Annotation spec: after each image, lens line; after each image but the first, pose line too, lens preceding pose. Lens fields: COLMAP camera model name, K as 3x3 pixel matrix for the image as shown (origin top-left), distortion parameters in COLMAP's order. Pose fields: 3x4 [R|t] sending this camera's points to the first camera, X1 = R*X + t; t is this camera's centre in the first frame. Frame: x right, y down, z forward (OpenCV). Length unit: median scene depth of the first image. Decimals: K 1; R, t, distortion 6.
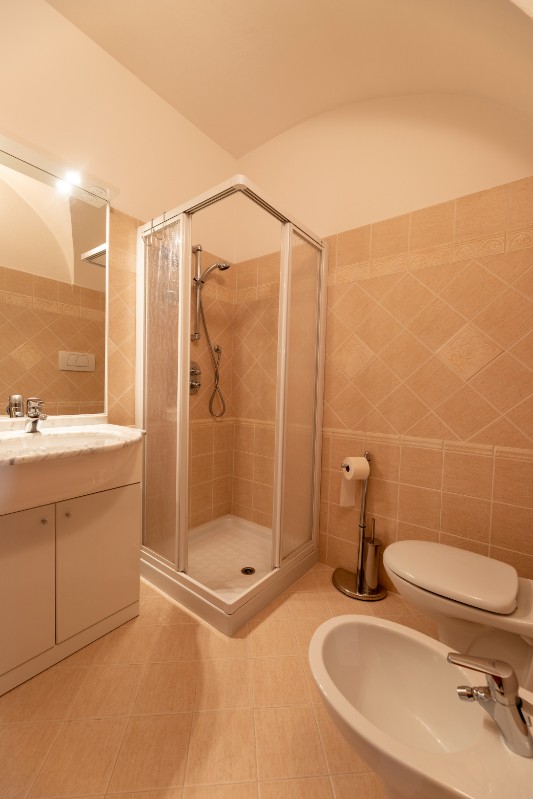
lens RADIAL K [[322.7, 0, 268.8], [0, 322.7, 401.3], [0, 0, 1]] dist [0.000908, -0.001097]
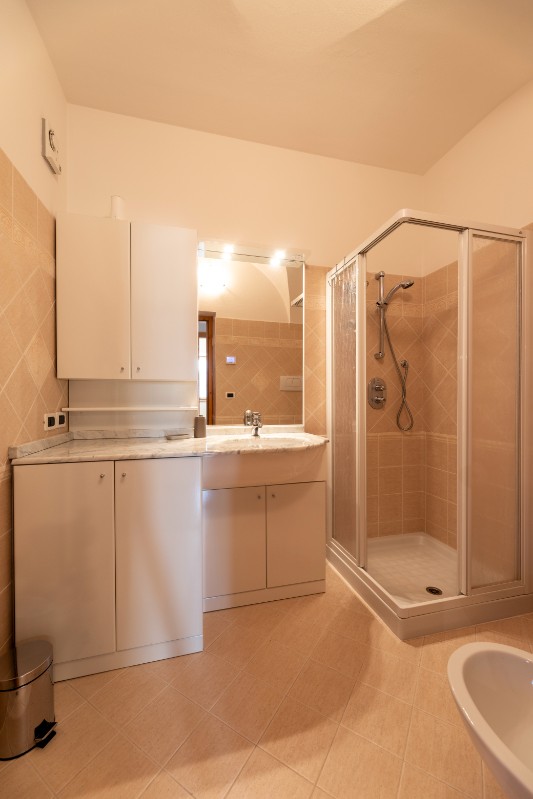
lens RADIAL K [[322.7, 0, 262.4], [0, 322.7, 399.6], [0, 0, 1]] dist [0.000908, -0.001097]
pose [[0.791838, -0.027152, -0.610128, 0.144148], [-0.003138, 0.998817, -0.048522, 0.002157], [0.610724, 0.040336, 0.790816, -0.107673]]
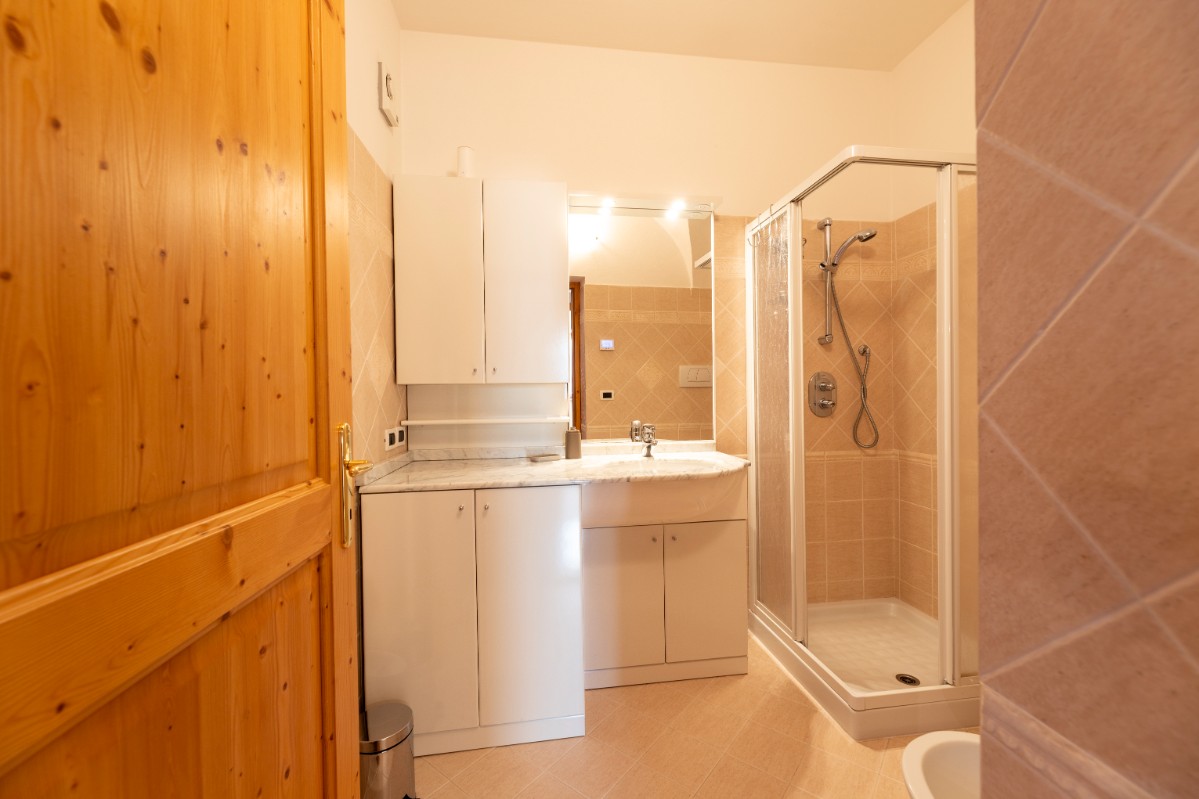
lens RADIAL K [[484.2, 0, 595.6], [0, 484.2, 397.4], [0, 0, 1]] dist [0.000908, -0.001097]
pose [[0.717839, -0.033204, -0.695417, 0.205600], [0.002522, 0.998980, -0.045095, -0.021060], [0.696205, 0.030617, 0.717190, -0.212493]]
